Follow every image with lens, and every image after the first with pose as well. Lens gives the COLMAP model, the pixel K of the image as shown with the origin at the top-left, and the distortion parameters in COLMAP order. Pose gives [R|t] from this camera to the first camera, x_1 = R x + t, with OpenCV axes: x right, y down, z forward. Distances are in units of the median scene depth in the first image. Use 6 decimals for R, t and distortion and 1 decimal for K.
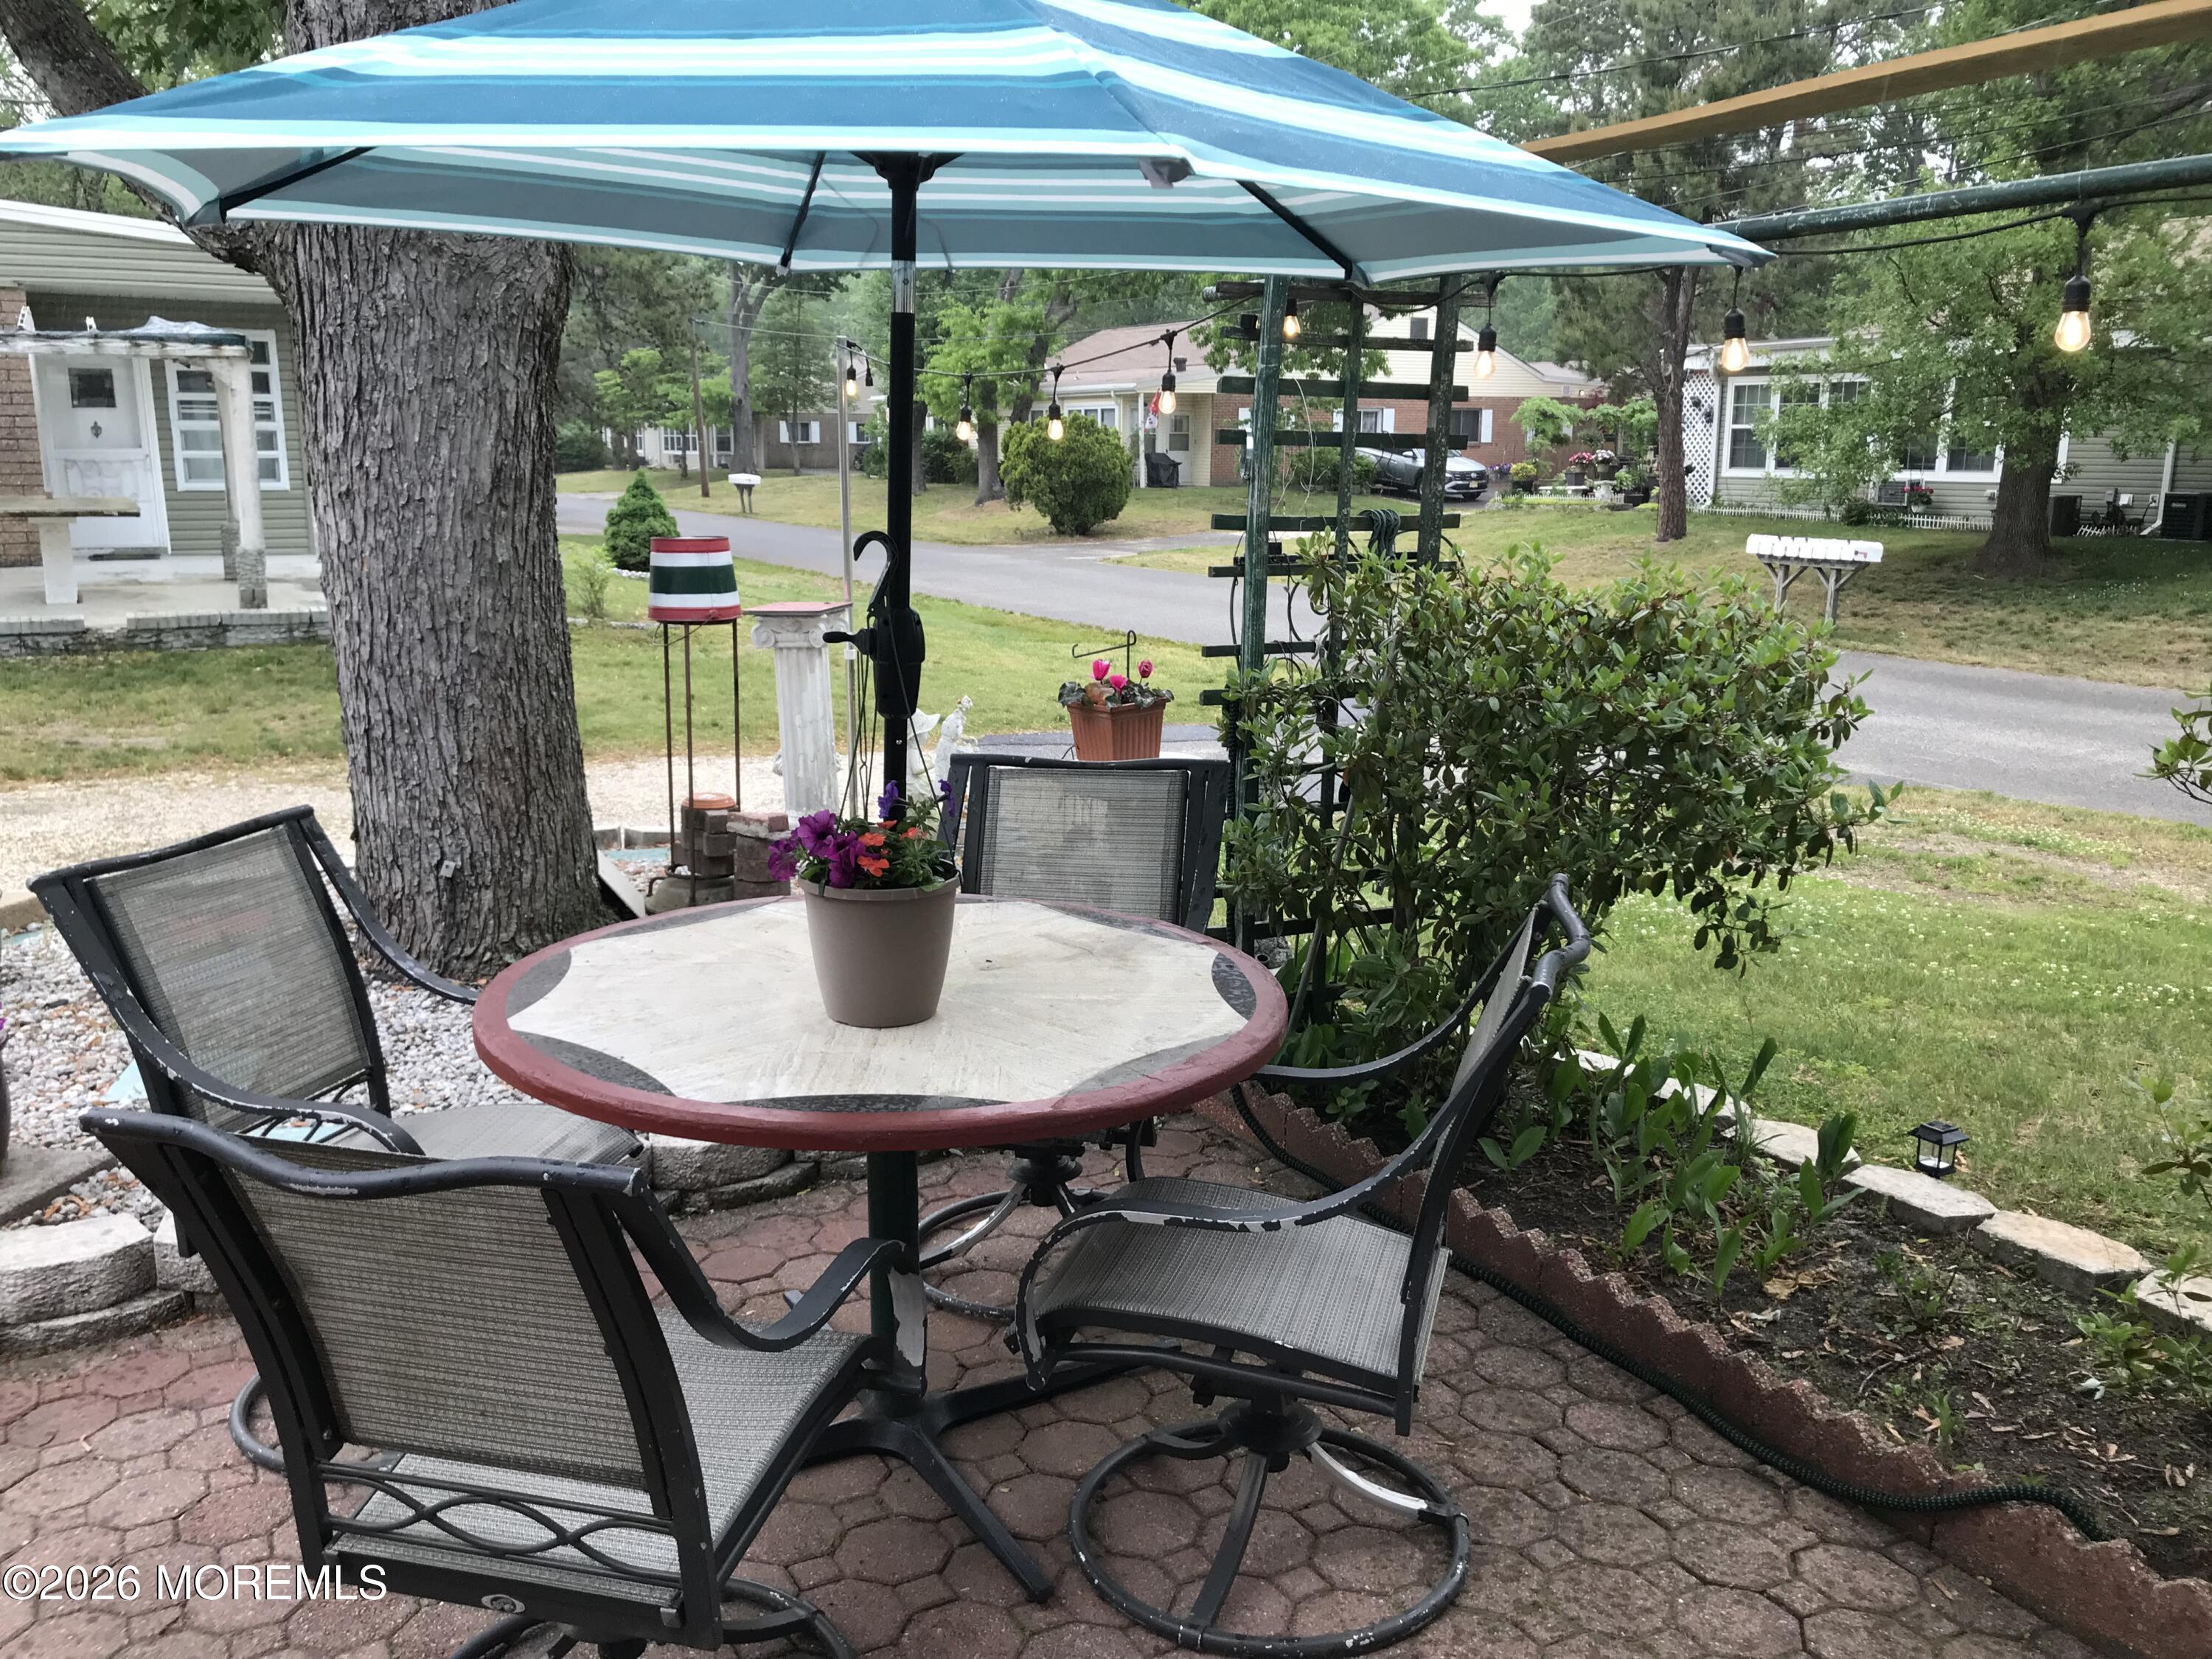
lens RADIAL K [[1814.7, 0, 1106.0], [0, 1814.7, 829.5], [0, 0, 1]] dist [0.118573, -0.194169]
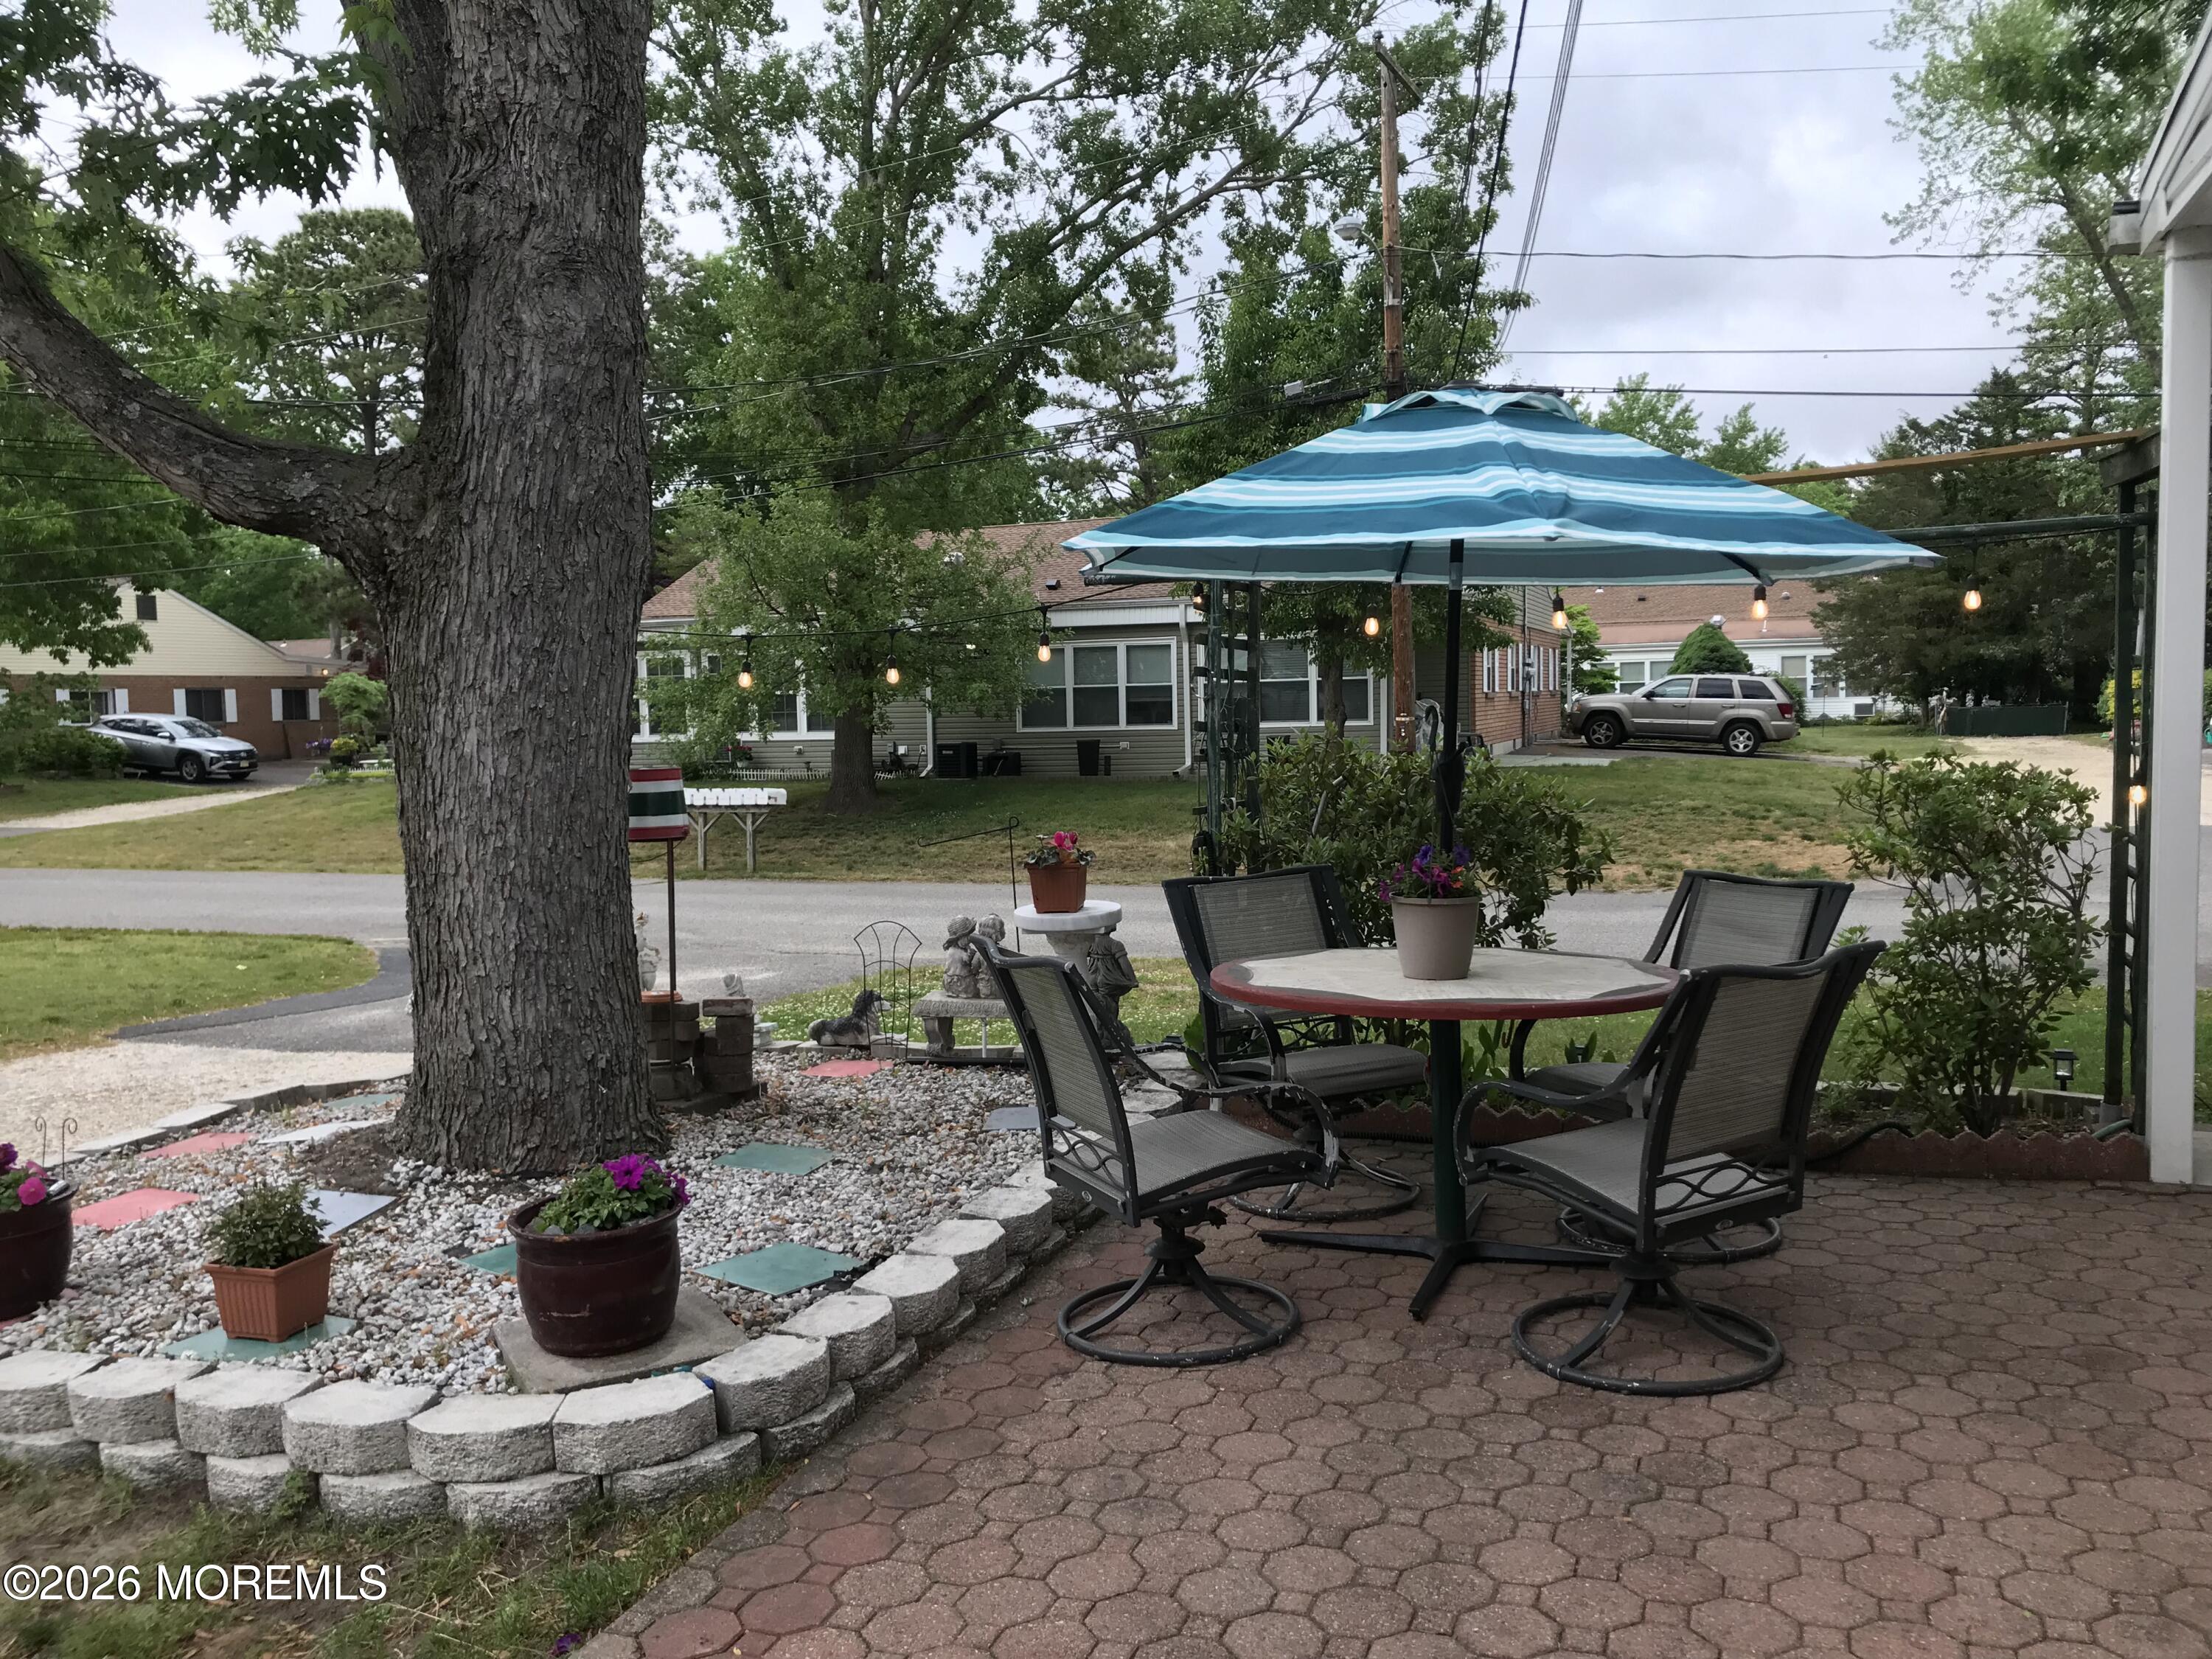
lens RADIAL K [[1814.7, 0, 1106.0], [0, 1814.7, 829.5], [0, 0, 1]] dist [0.118573, -0.194169]
pose [[0.735515, -0.067091, 0.674178, -0.212631], [0.167383, 0.982233, -0.084865, 0.006418], [-0.656506, 0.175265, 0.733677, -0.007073]]
